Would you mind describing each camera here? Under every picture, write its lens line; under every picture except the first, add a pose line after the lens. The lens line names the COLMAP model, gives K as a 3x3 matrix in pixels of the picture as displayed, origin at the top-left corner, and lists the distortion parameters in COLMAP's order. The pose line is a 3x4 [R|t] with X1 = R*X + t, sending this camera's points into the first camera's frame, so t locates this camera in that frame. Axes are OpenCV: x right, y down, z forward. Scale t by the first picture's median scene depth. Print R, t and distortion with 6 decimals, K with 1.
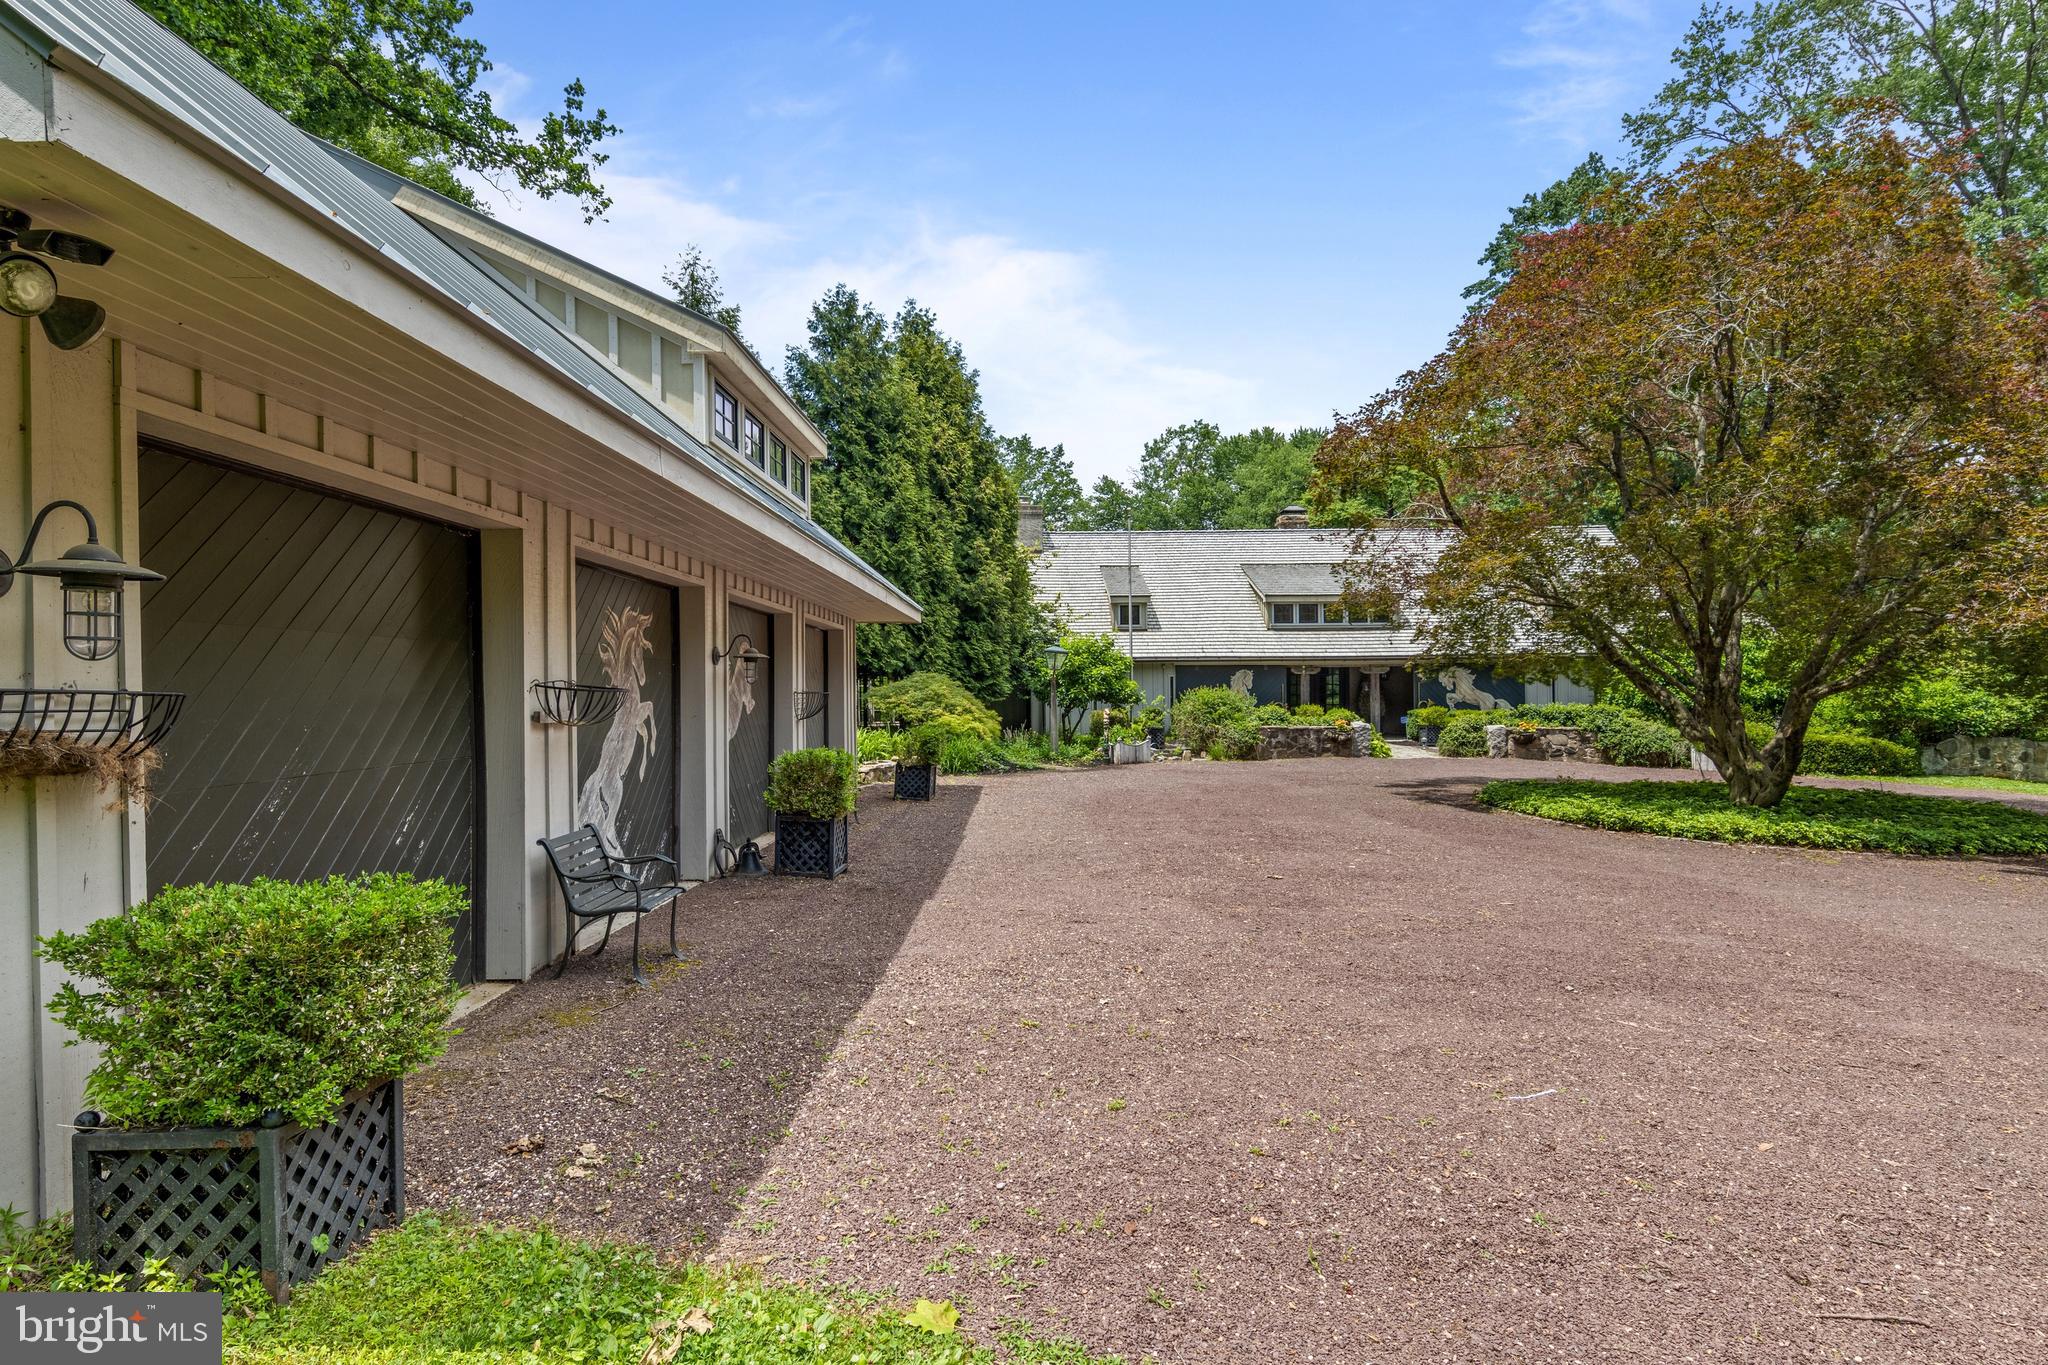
lens RADIAL K [[1072.6, 0, 1029.6], [0, 1072.6, 685.3], [0, 0, 1]] dist [0.012253, -0.001982]
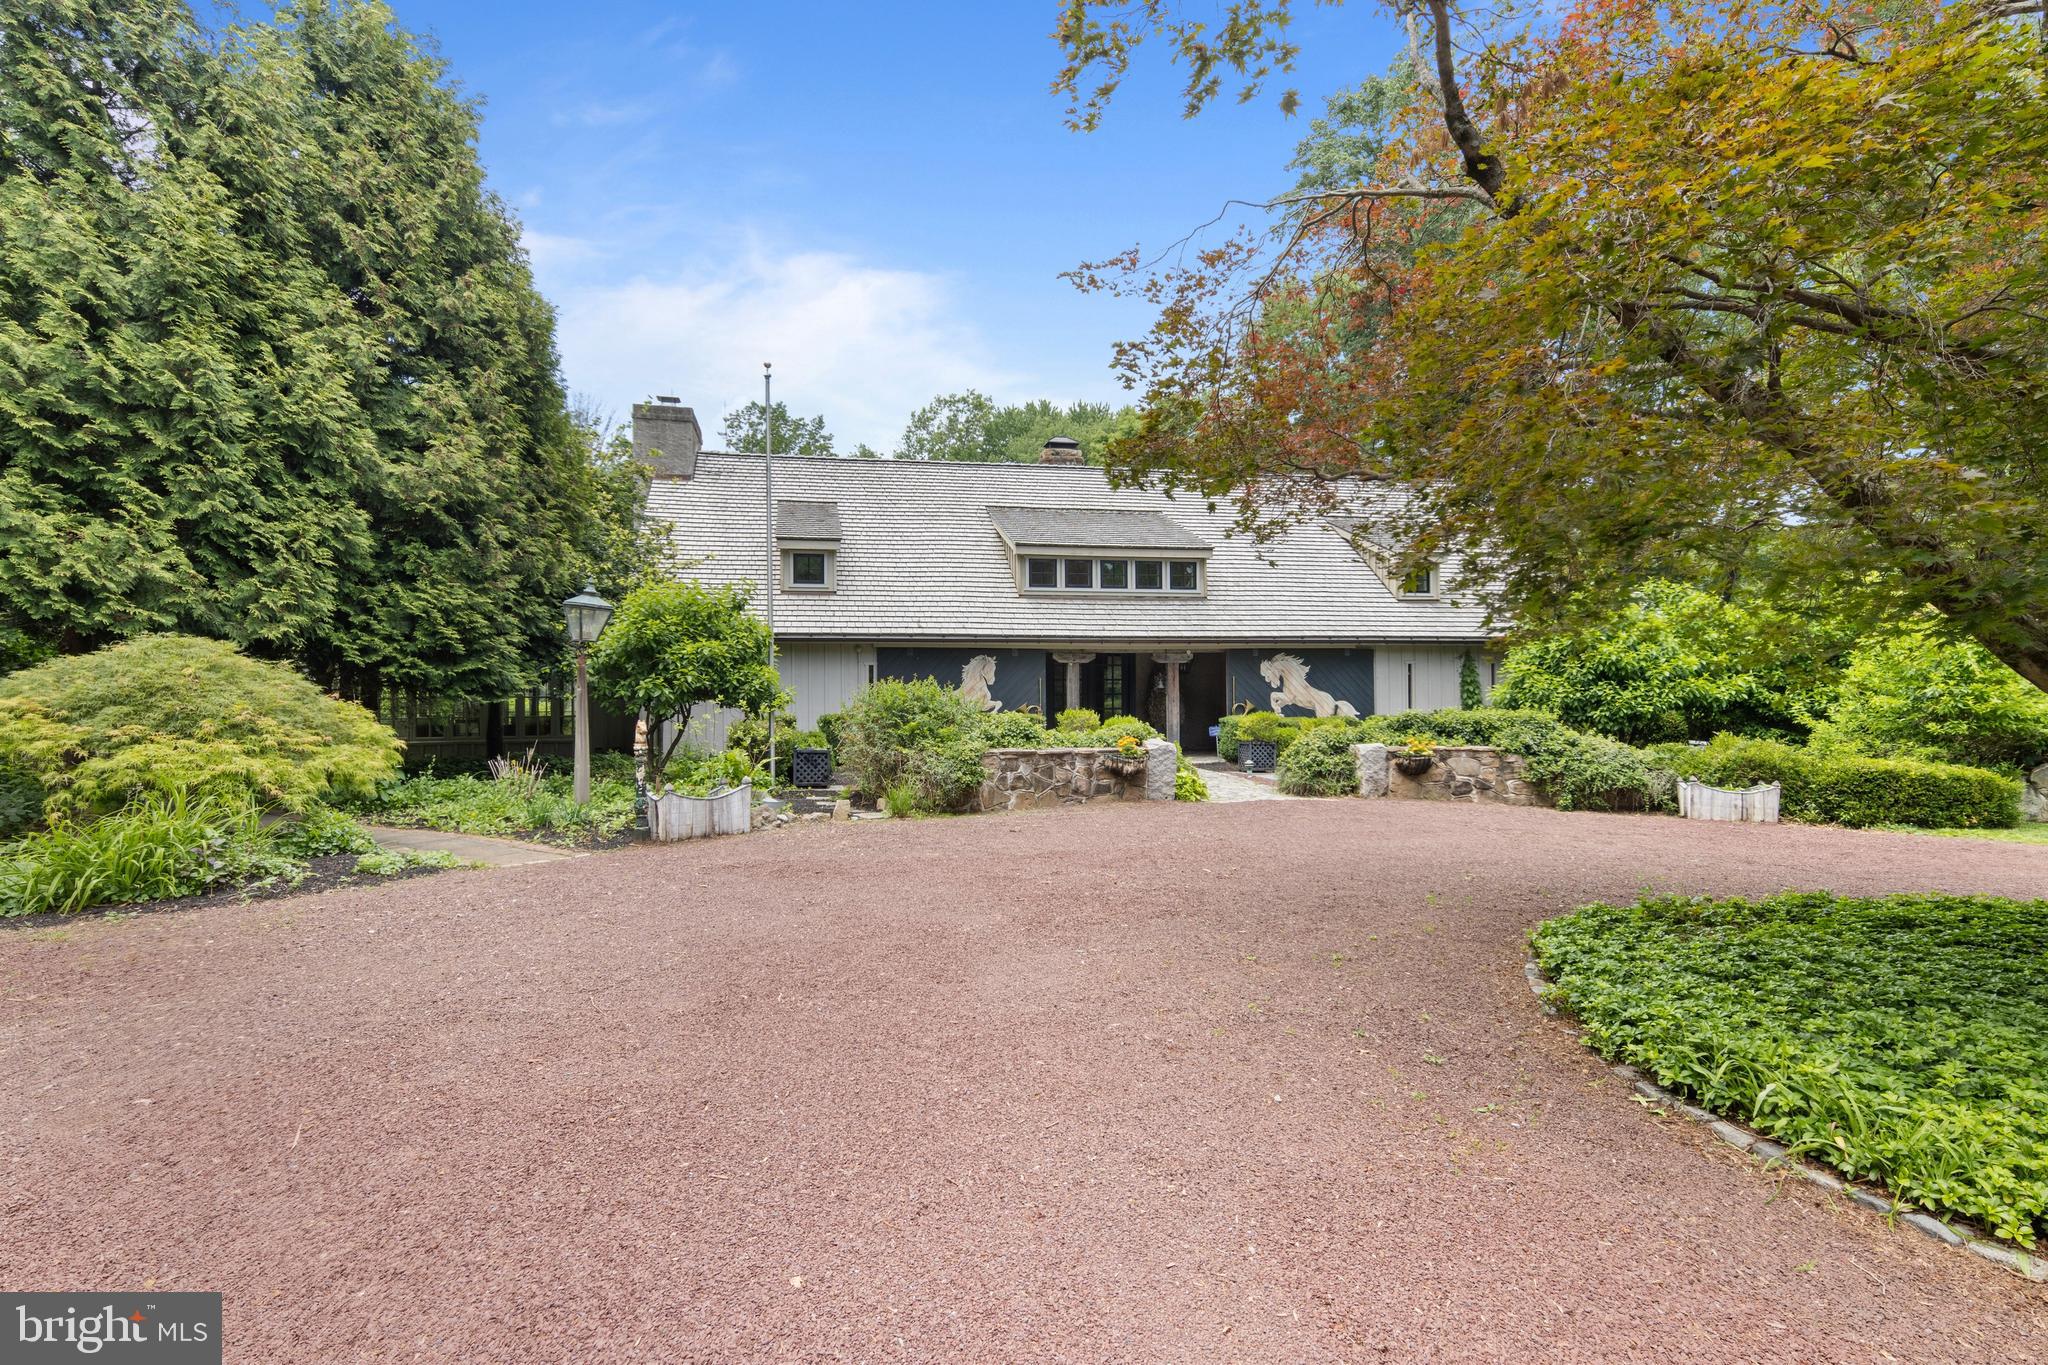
lens RADIAL K [[1072.6, 0, 1029.6], [0, 1072.6, 685.3], [0, 0, 1]] dist [0.012253, -0.001982]
pose [[0.980349, 0.004240, 0.197224, 0.102246], [-0.004089, 0.999991, -0.001176, 0.004545], [-0.197227, 0.000346, 0.980358, 0.365266]]
